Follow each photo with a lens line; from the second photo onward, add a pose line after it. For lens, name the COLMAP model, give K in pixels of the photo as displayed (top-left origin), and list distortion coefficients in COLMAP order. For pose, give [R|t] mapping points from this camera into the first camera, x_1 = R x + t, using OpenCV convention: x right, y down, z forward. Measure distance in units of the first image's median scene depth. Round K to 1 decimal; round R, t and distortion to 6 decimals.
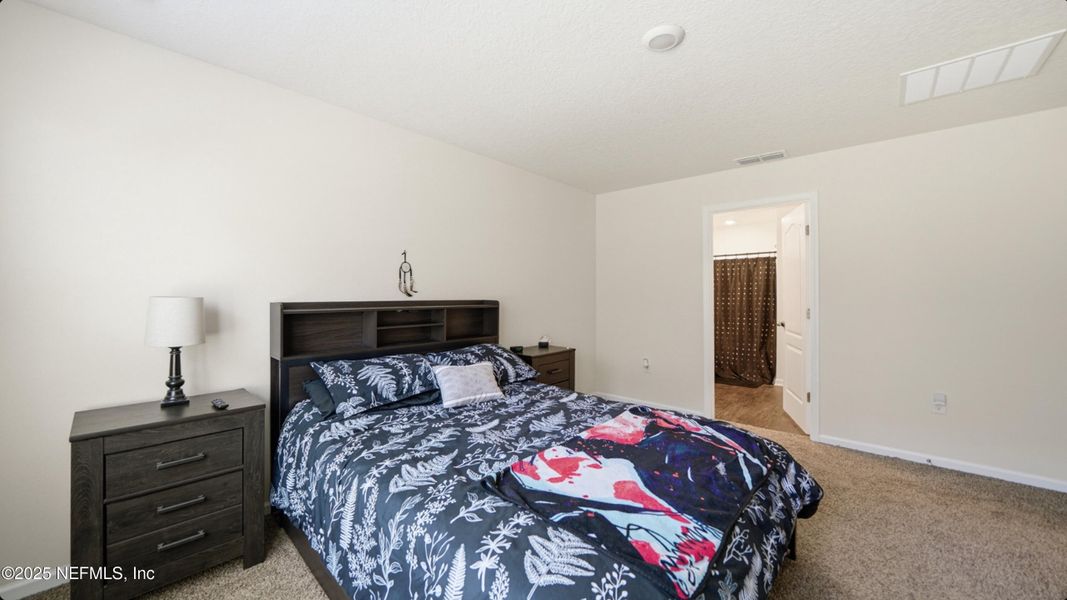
lens RADIAL K [[388.2, 0, 535.6], [0, 388.2, 294.0], [0, 0, 1]] dist [-0.013206, 0.000428]
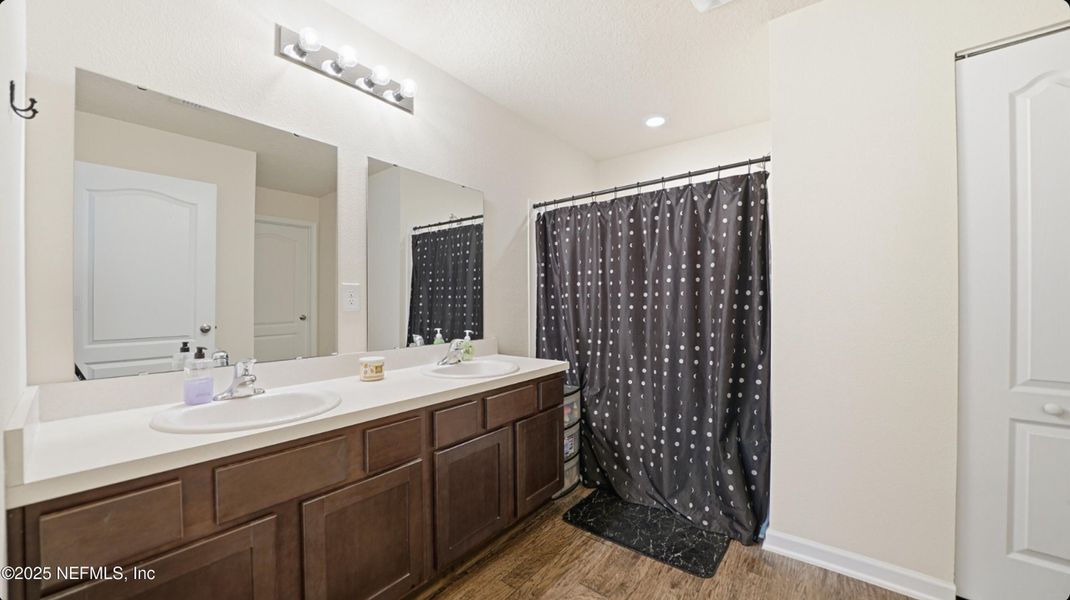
lens RADIAL K [[389.3, 0, 532.6], [0, 389.3, 304.1], [0, 0, 1]] dist [-0.013206, 0.000428]
pose [[0.997097, -0.000833, 0.076133, 0.368381], [0.000554, 0.999993, 0.003680, 0.020967], [-0.076135, -0.003627, 0.997091, 0.639781]]
